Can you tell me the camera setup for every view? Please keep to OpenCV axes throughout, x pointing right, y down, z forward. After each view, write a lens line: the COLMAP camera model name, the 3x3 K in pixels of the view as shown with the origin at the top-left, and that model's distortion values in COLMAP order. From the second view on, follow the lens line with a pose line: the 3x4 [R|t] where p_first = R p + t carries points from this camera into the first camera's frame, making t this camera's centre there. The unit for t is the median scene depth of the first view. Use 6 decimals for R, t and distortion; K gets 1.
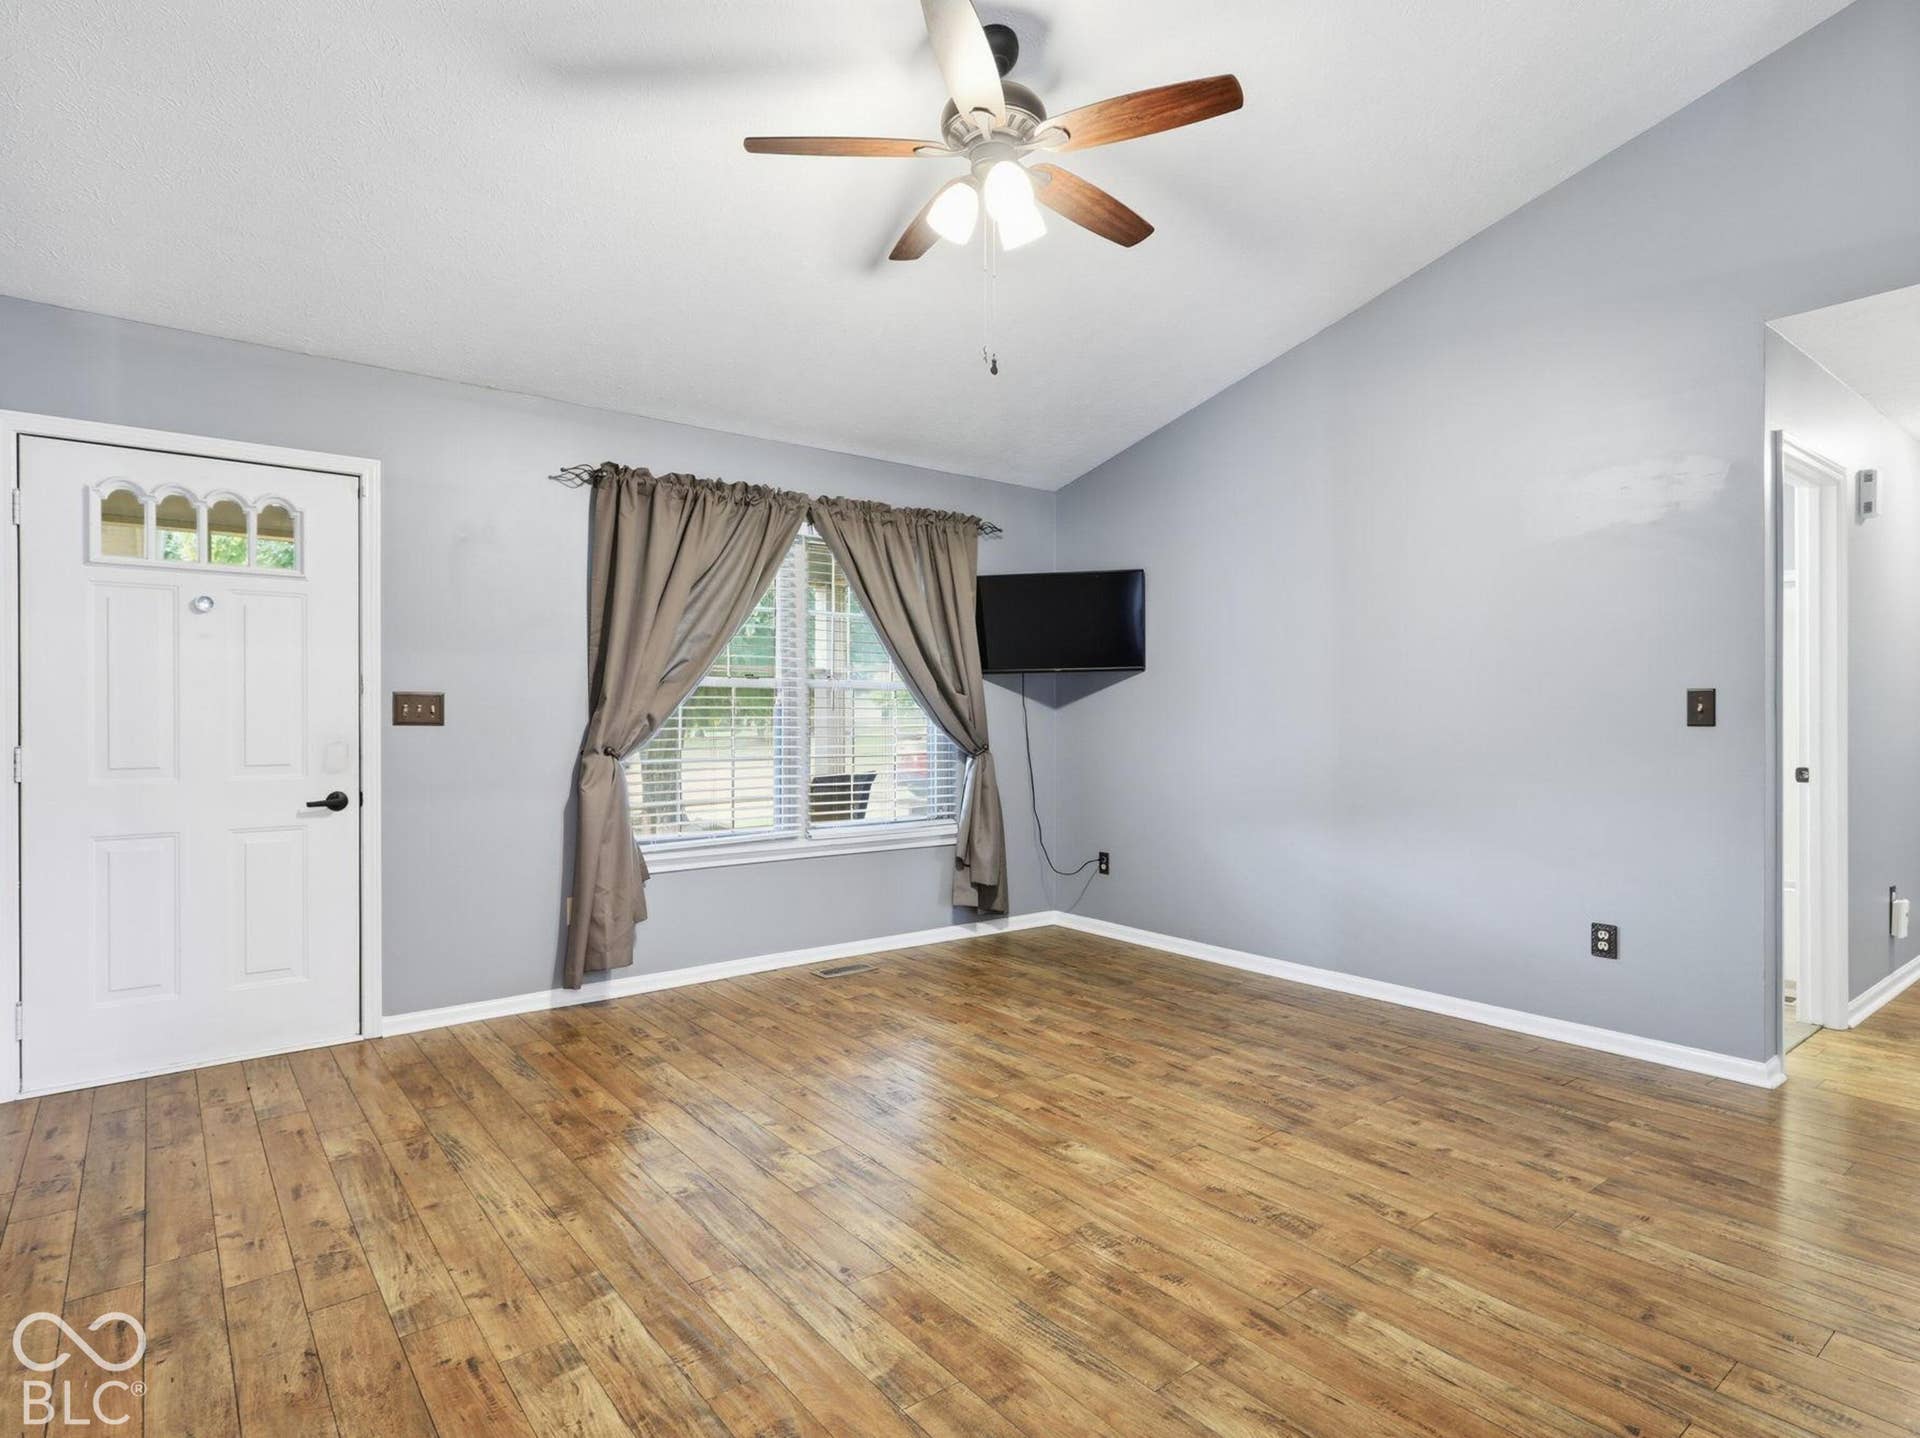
lens RADIAL K [[1032.7, 0, 955.4], [0, 1032.7, 721.4], [0, 0, 1]] dist [-0.001917, -0.000403]
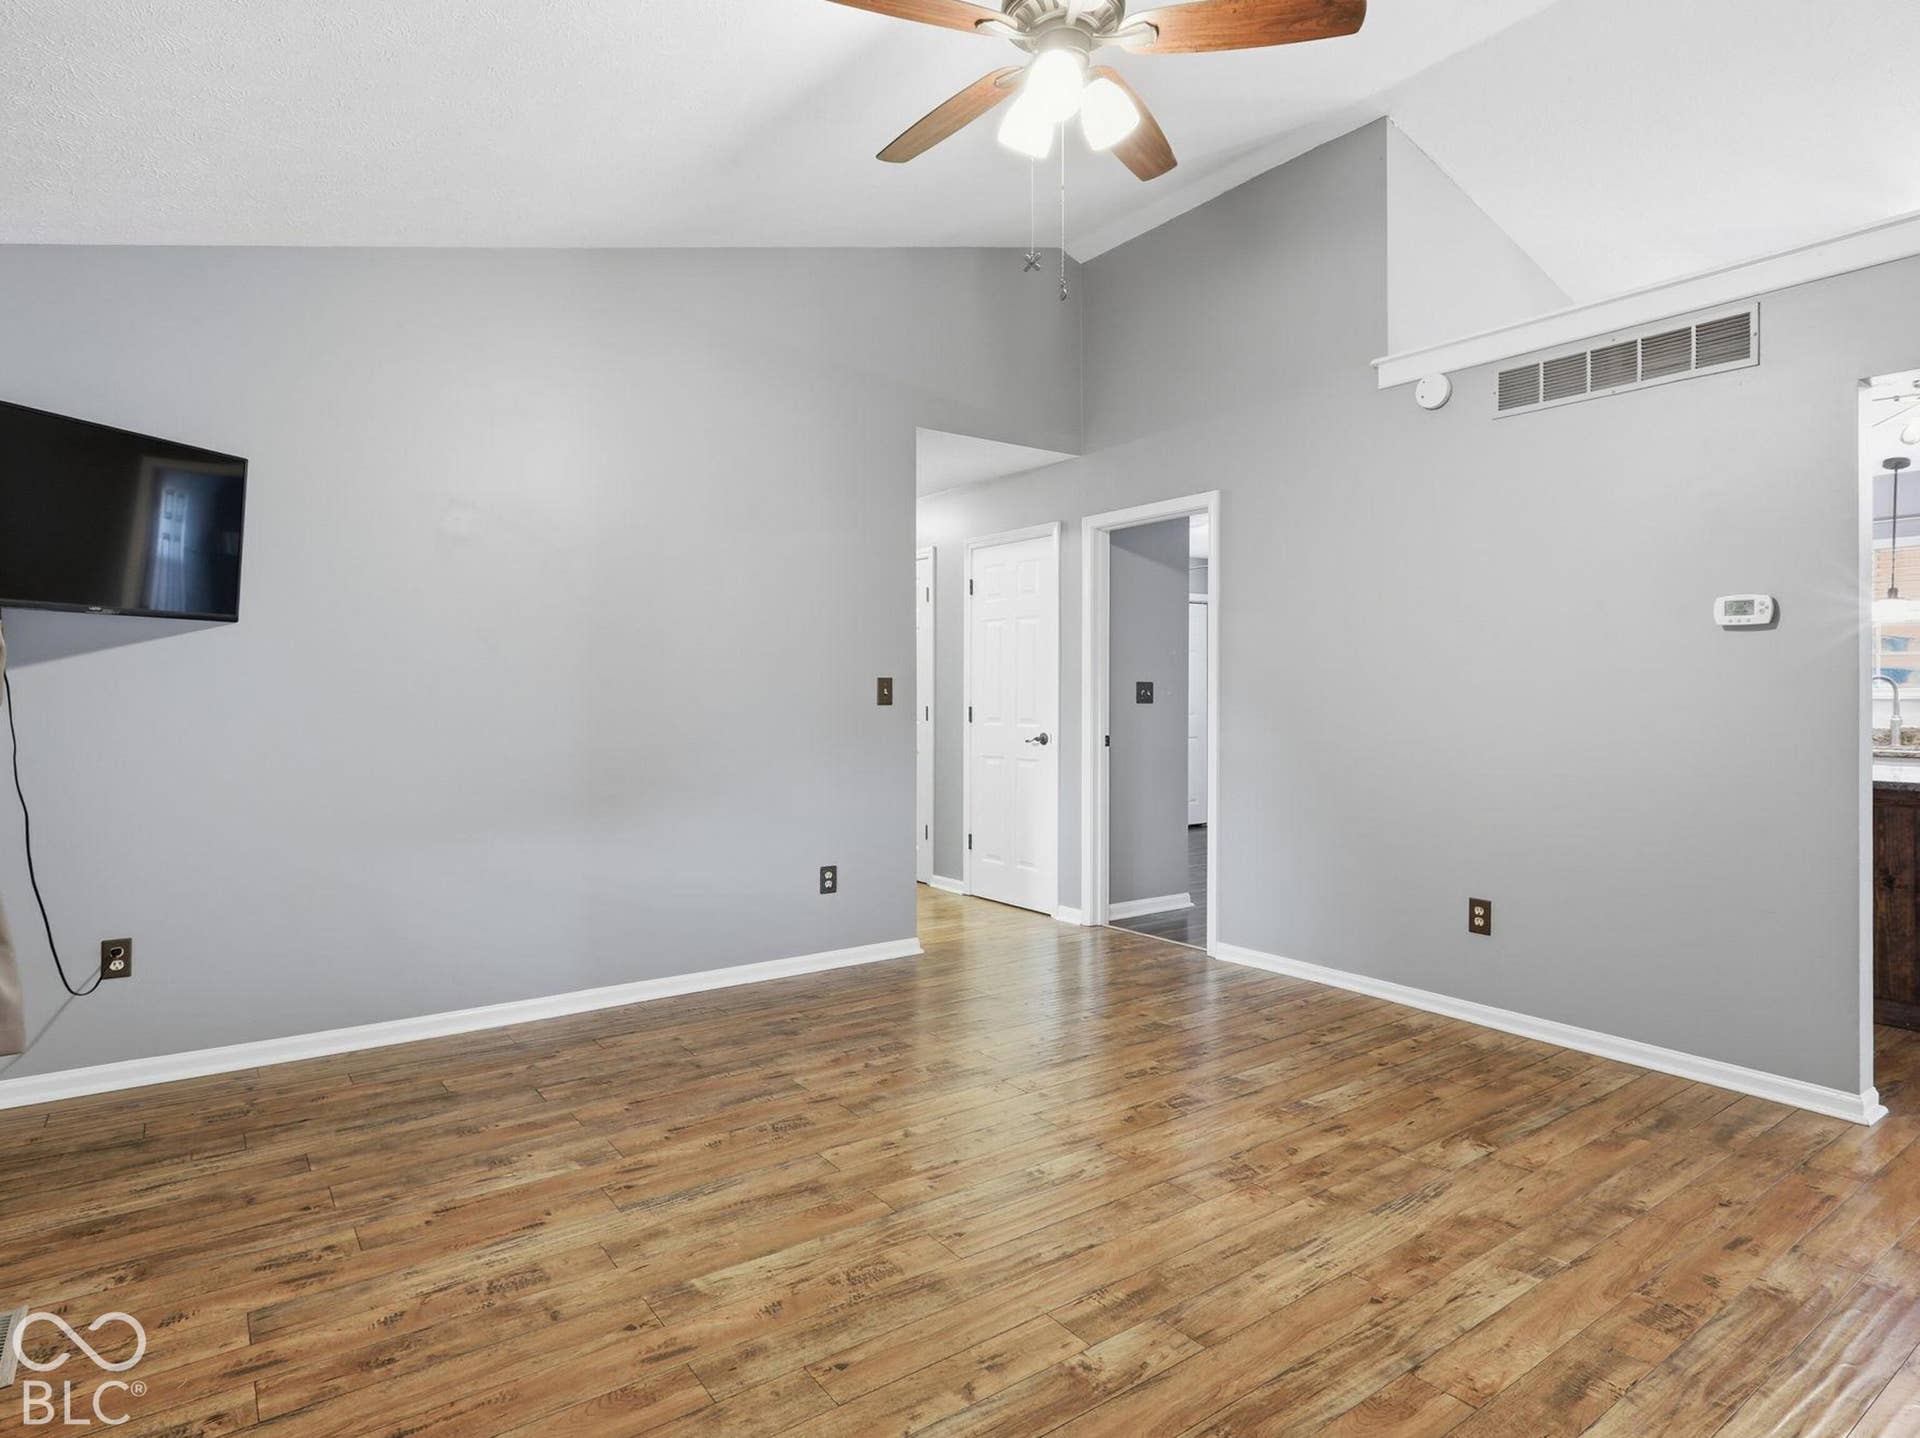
lens RADIAL K [[1068.4, 0, 960.0], [0, 1068.4, 719.0], [0, 0, 1]] dist [-0.003517, 0.001241]
pose [[0.027753, -0.019332, 0.999428, -0.679527], [0.002810, 0.999811, 0.019262, -0.003657], [-0.999611, 0.002274, 0.027802, 0.862950]]
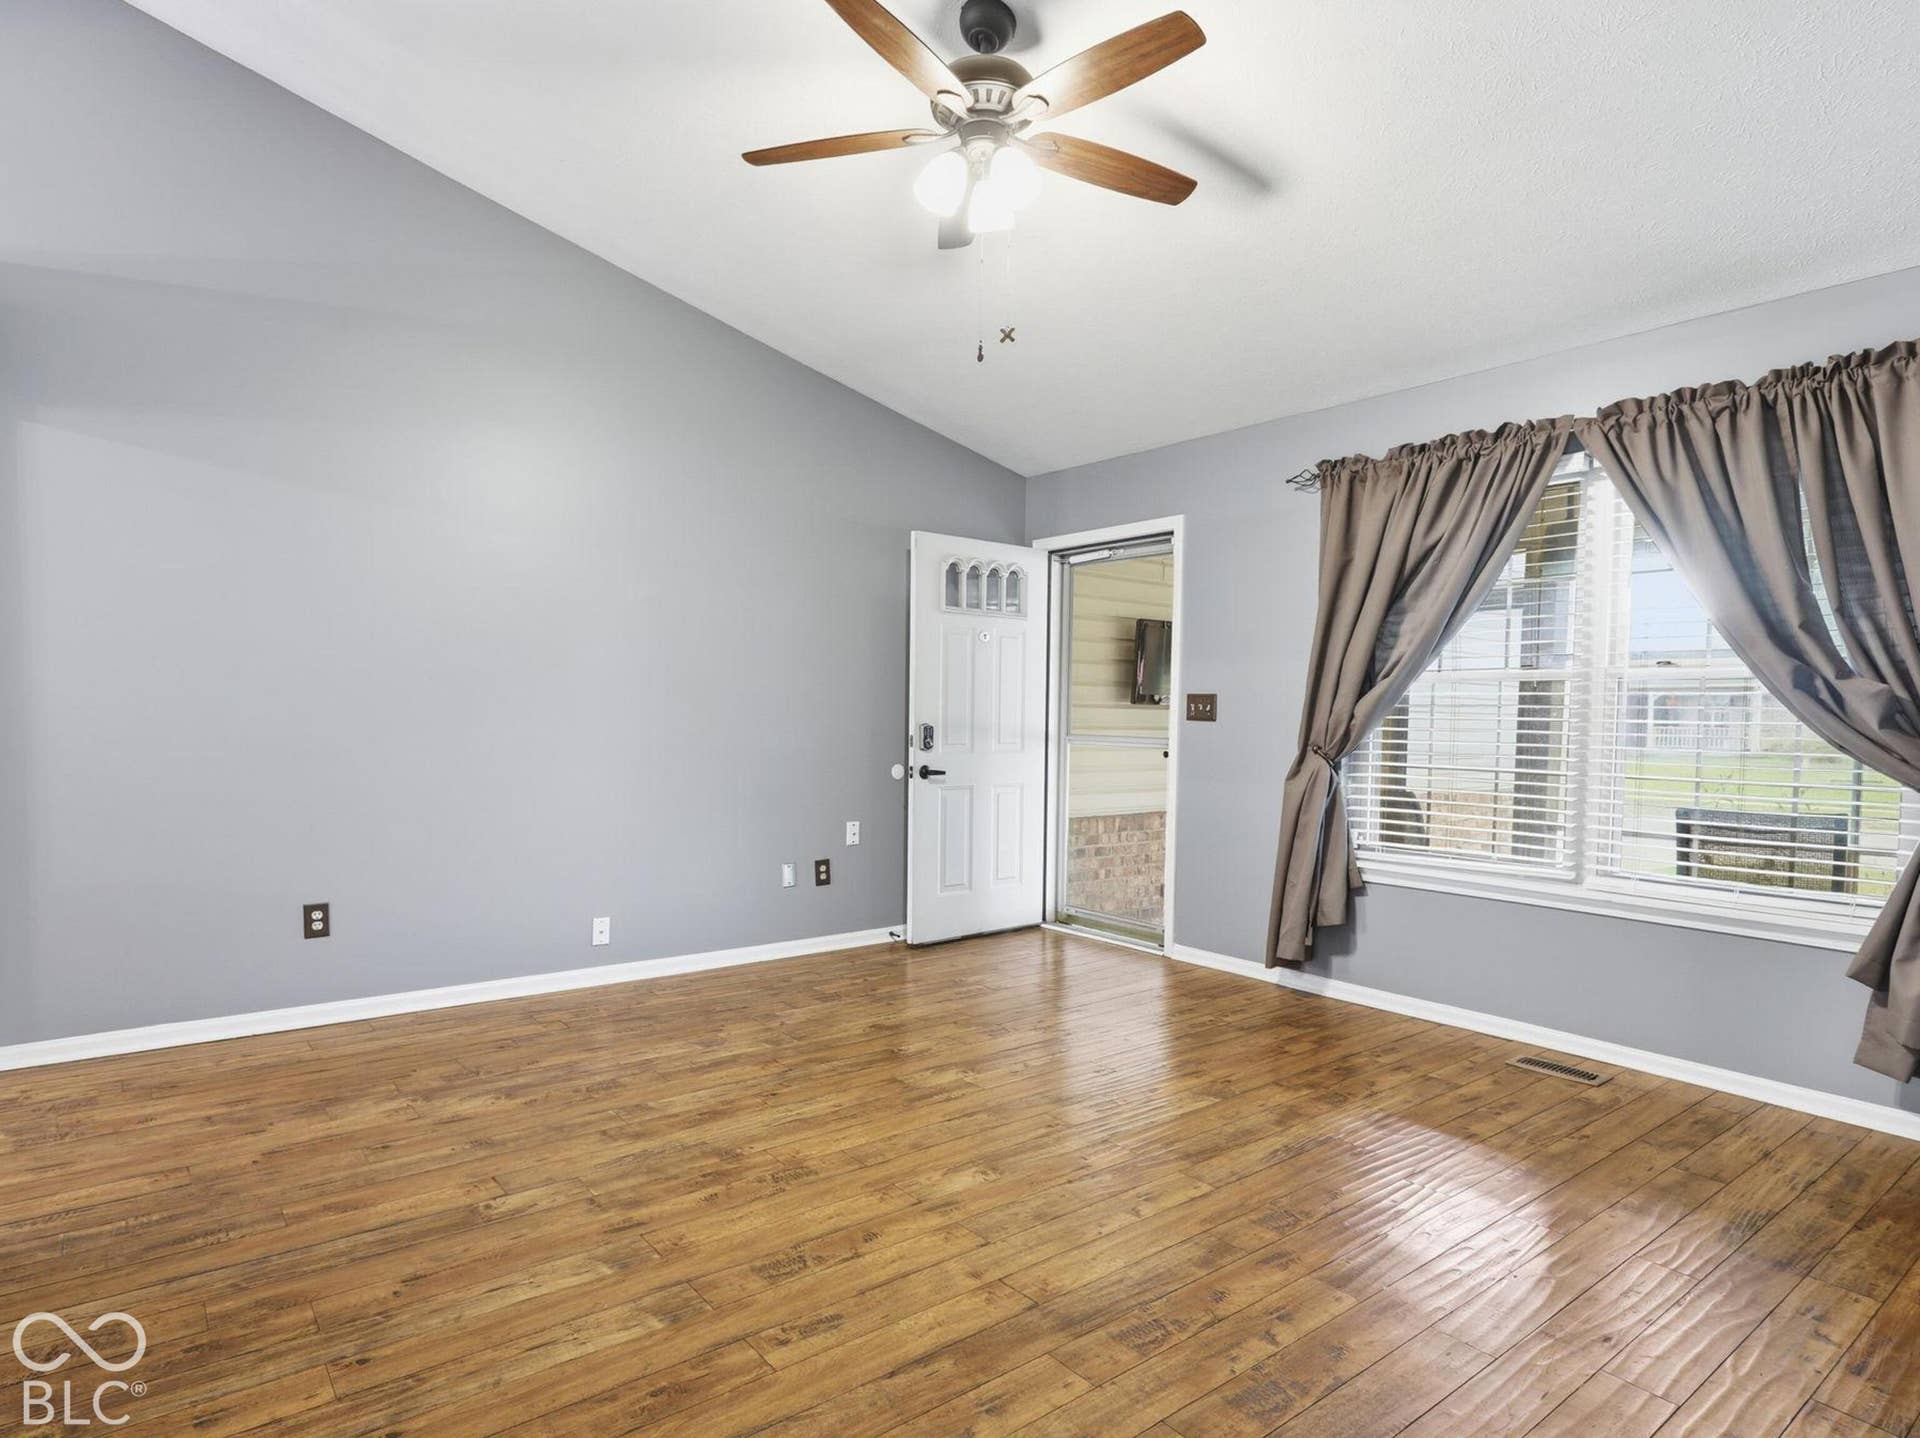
lens RADIAL K [[1068.4, 0, 960.0], [0, 1068.4, 719.0], [0, 0, 1]] dist [-0.003517, 0.001241]
pose [[0.004996, 0.008607, -0.999950, 0.880473], [-0.018189, 0.999798, 0.008514, -0.003728], [0.999822, 0.018145, 0.005152, 0.798160]]
